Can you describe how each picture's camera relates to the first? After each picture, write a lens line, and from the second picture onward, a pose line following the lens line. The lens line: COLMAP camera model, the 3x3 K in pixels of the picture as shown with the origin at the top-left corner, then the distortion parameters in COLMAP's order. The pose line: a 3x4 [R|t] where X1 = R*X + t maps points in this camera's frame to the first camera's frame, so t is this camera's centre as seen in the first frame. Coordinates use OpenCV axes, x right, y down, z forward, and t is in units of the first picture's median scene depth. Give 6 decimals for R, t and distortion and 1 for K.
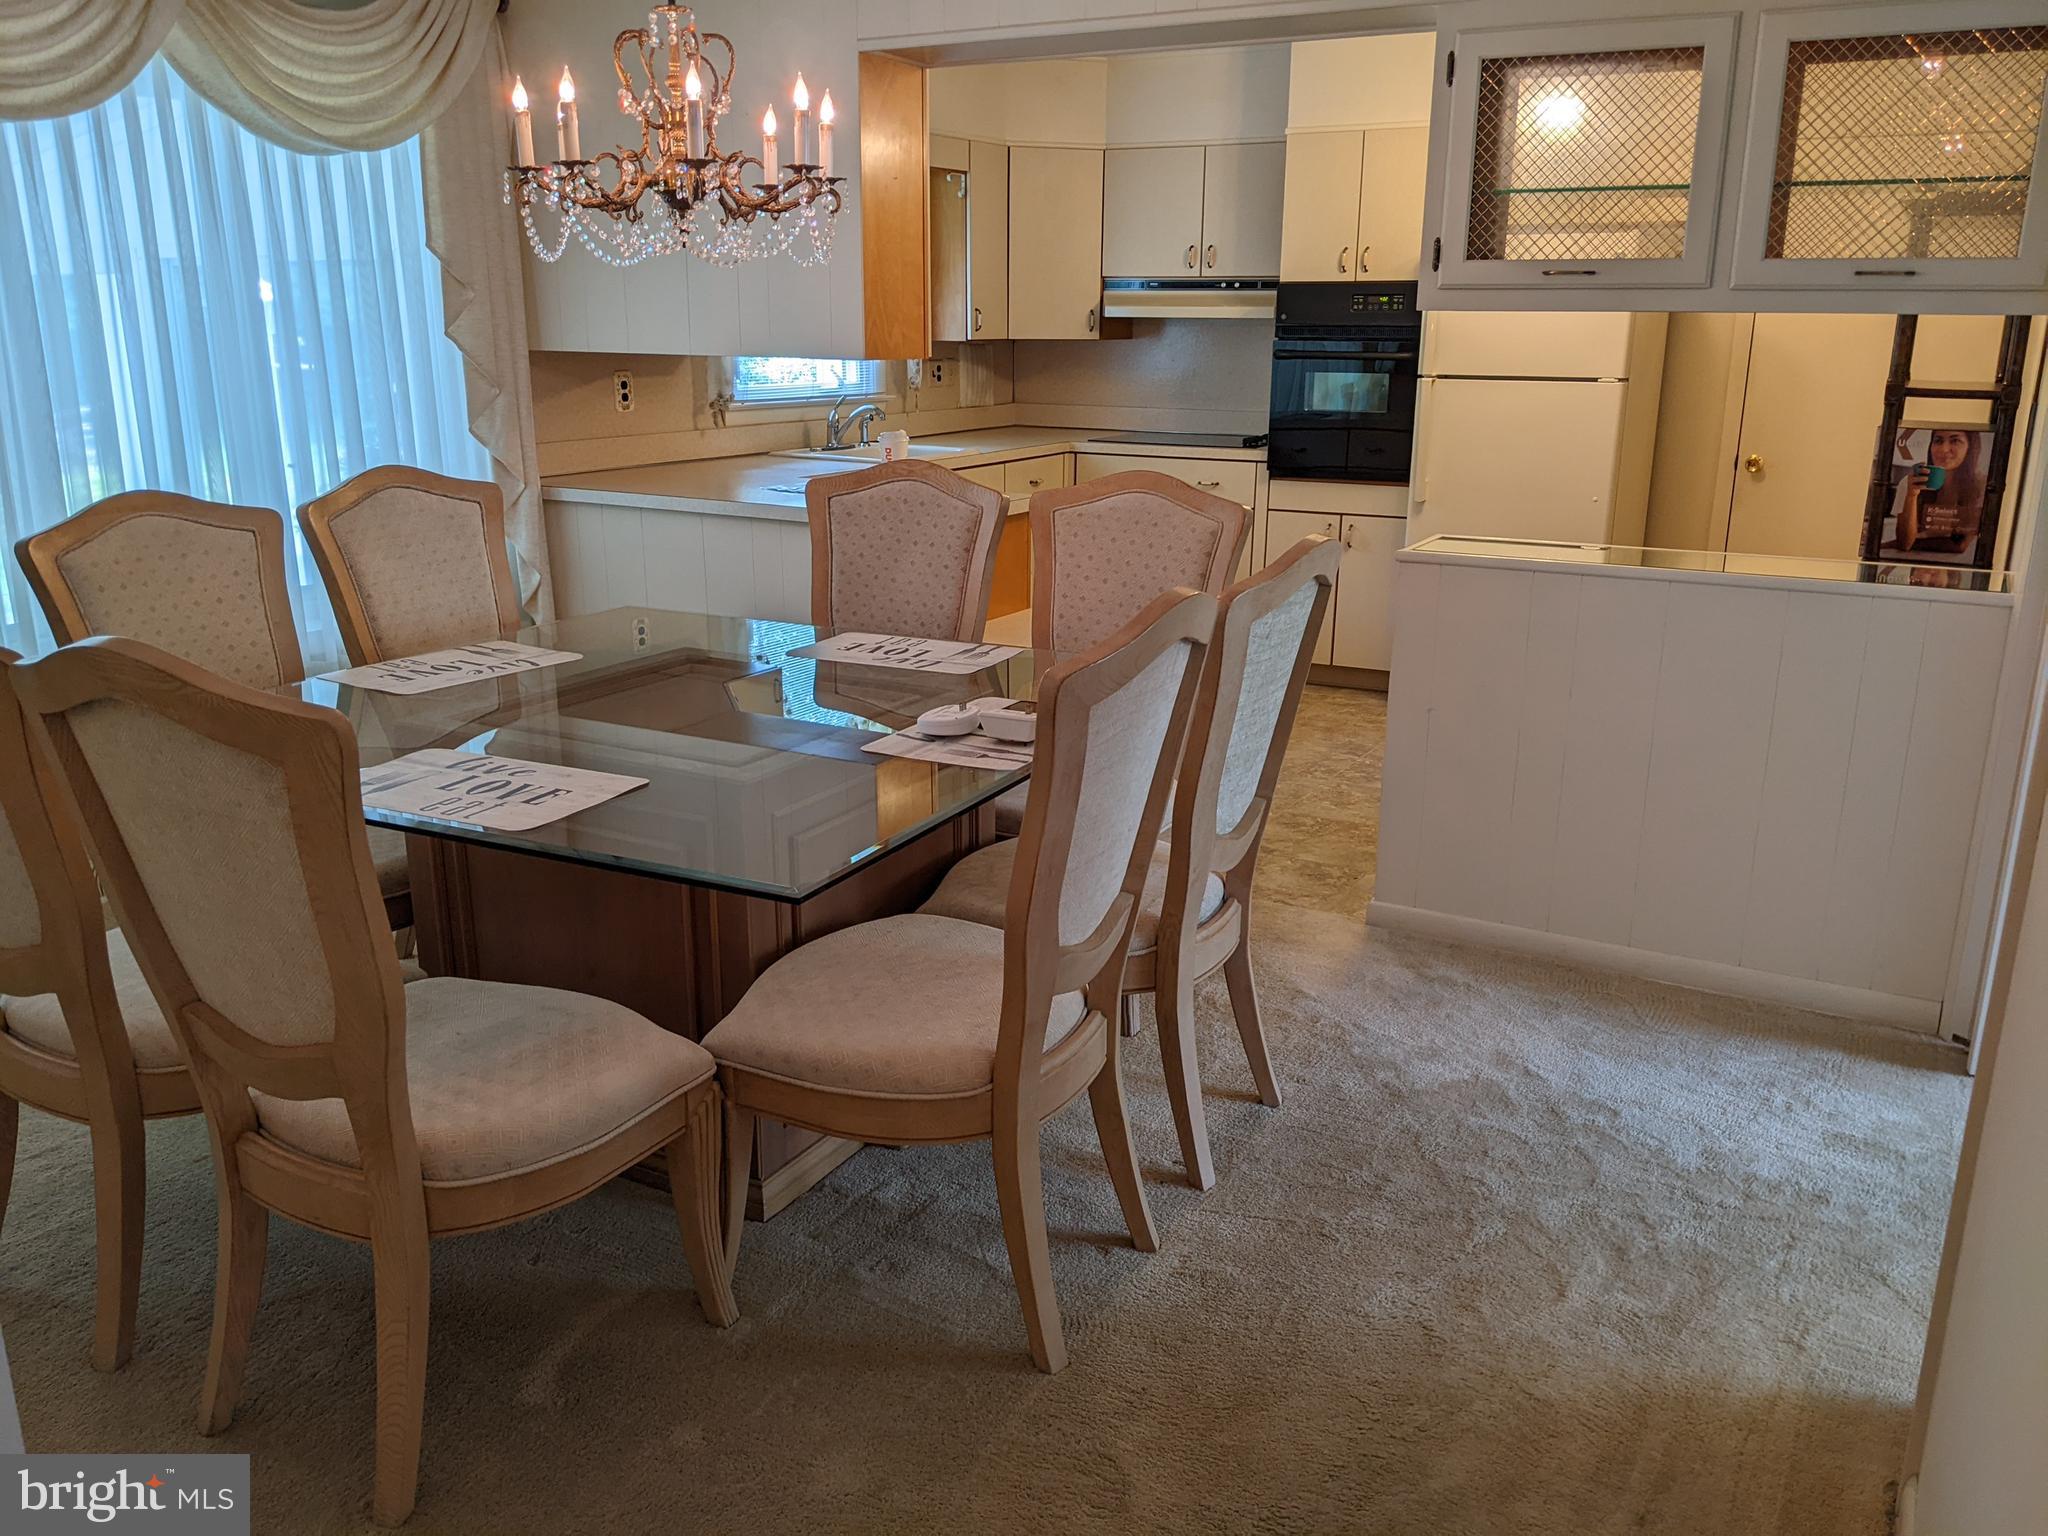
lens RADIAL K [[1633.2, 0, 1018.2], [0, 1633.2, 796.7], [0, 0, 1]] dist [0.058564, -0.111785]
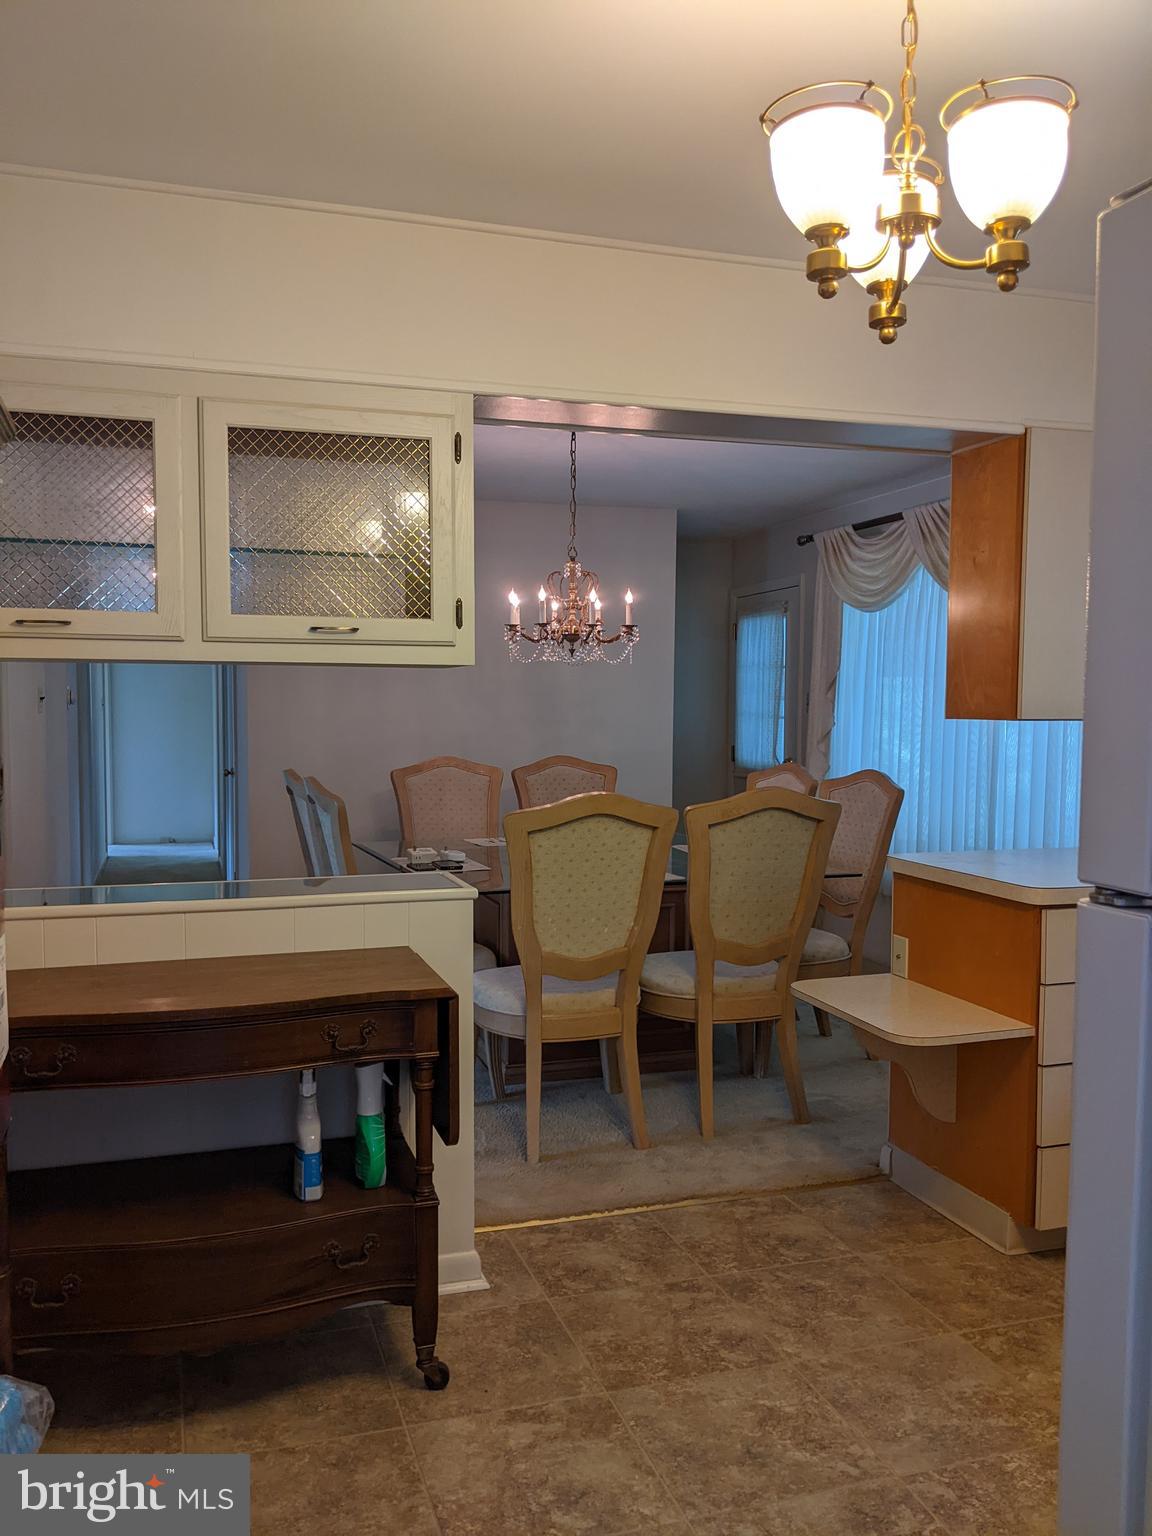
lens RADIAL K [[1224.9, 0, 562.6], [0, 1224.9, 780.9], [0, 0, 1]] dist [0.058564, -0.111785]
pose [[-0.681409, 0.036103, -0.731012, 0.714354], [-0.215126, 0.944785, 0.247189, -0.392978], [0.699573, 0.325697, -0.636018, 1.424860]]
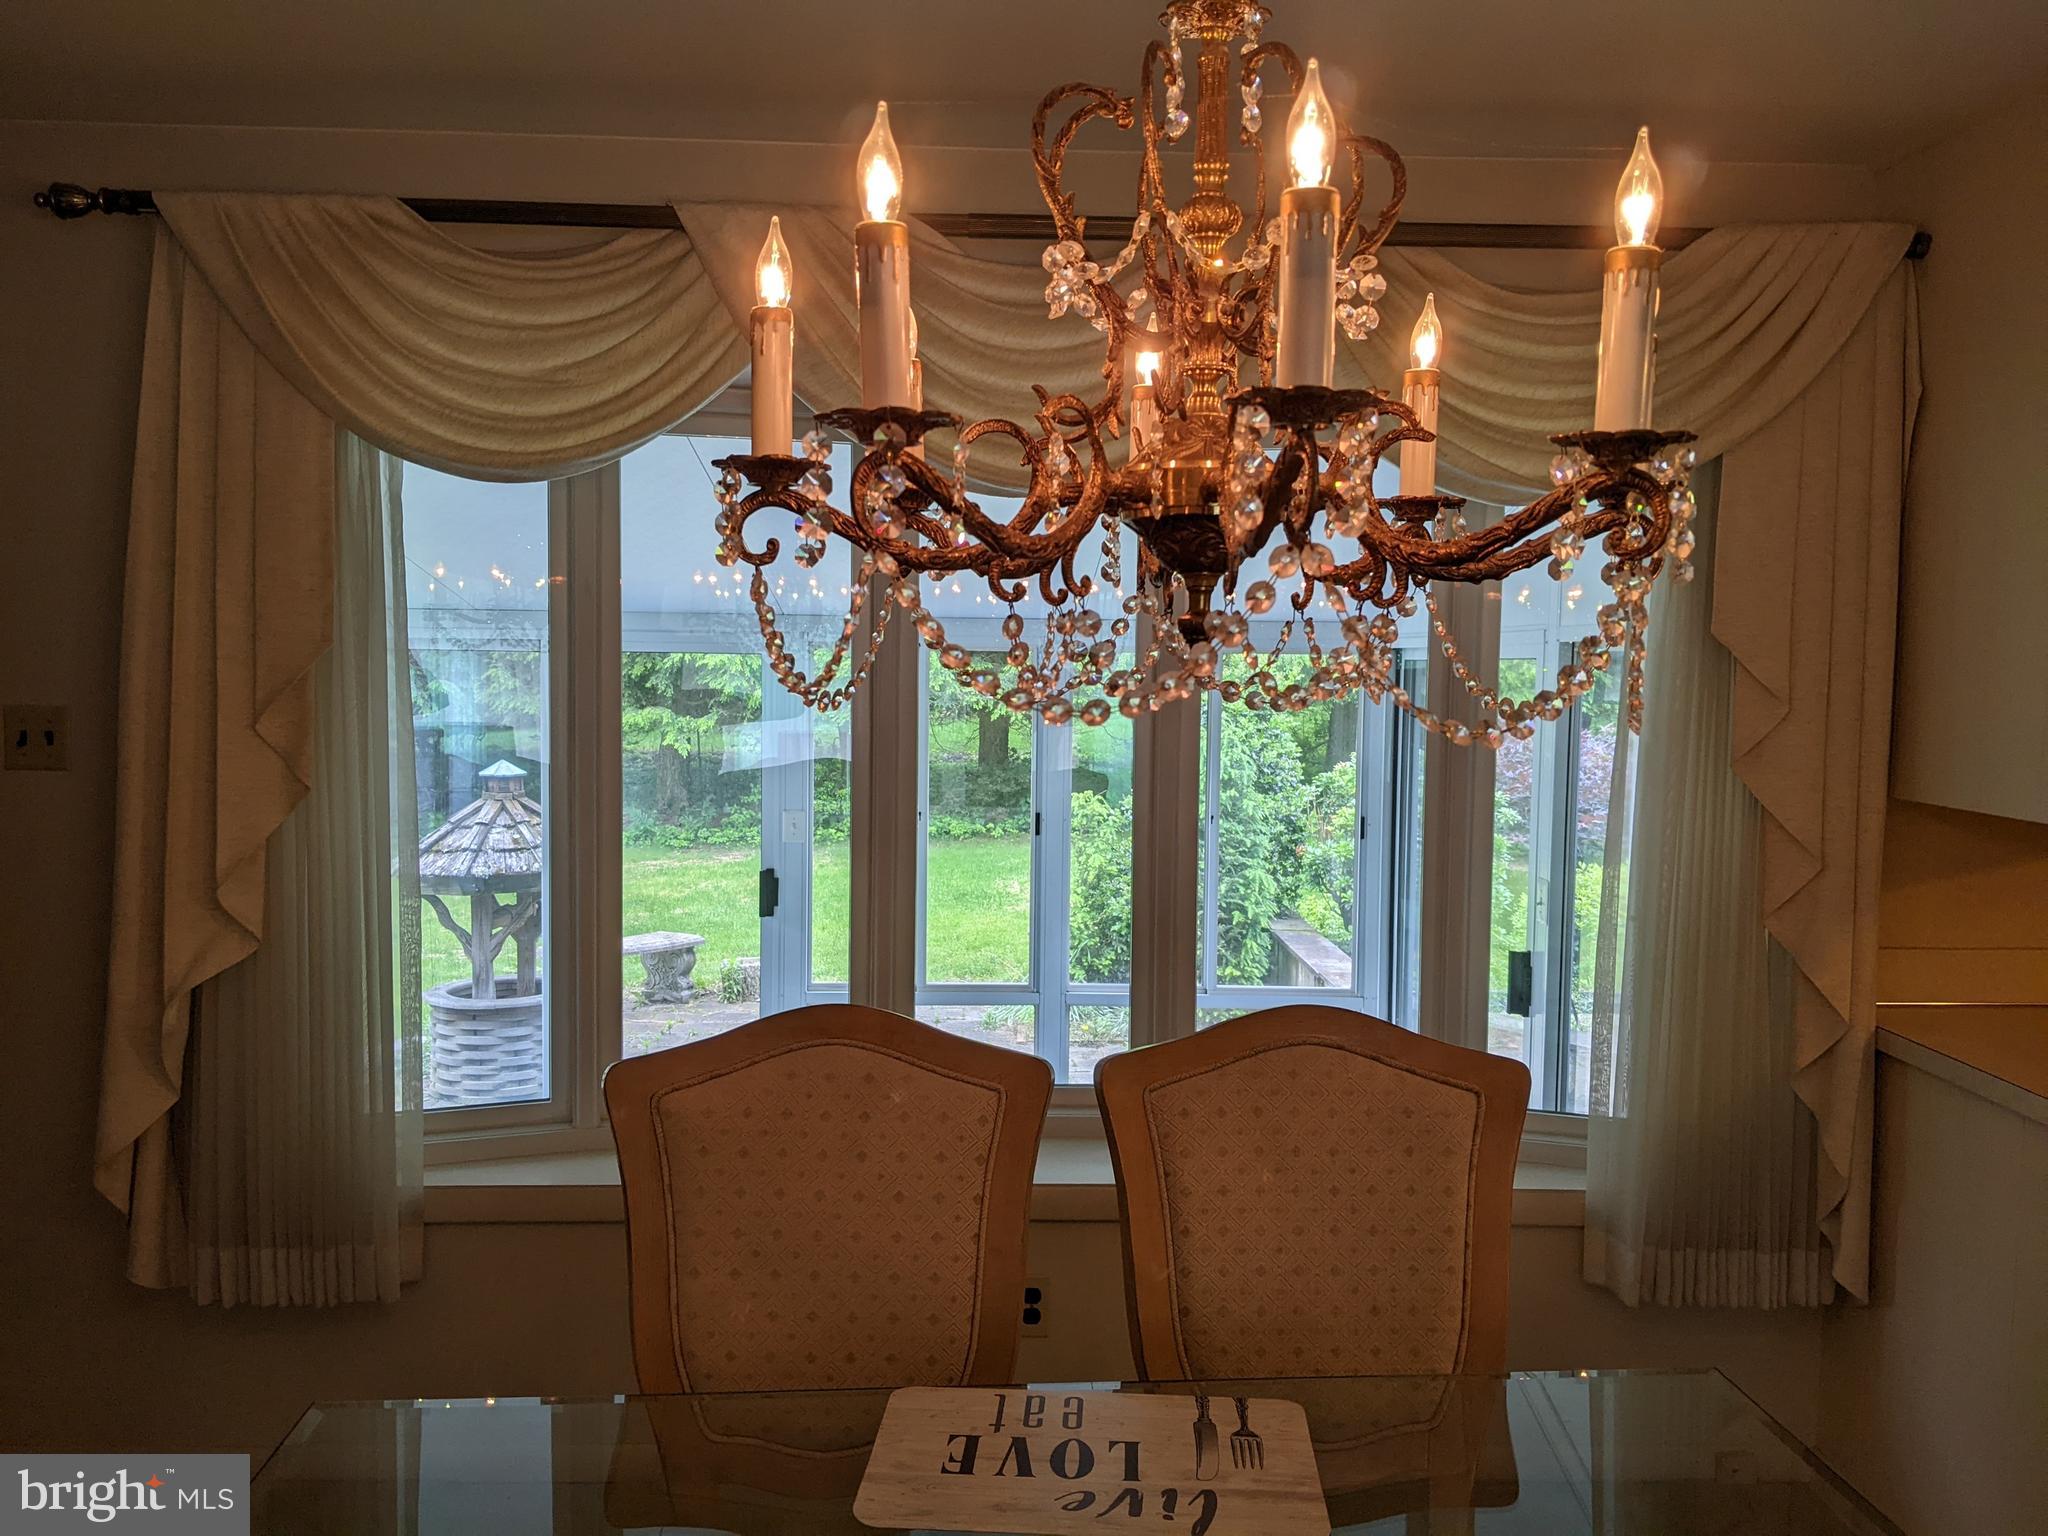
lens RADIAL K [[1633.2, 0, 1021.2], [0, 1633.2, 759.3], [0, 0, 1]] dist [0.058564, -0.111785]
pose [[0.522822, 0.045319, -0.851236, 0.038923], [-0.251565, 0.962314, -0.103277, -0.175261], [0.814476, 0.268137, 0.514520, 0.531258]]
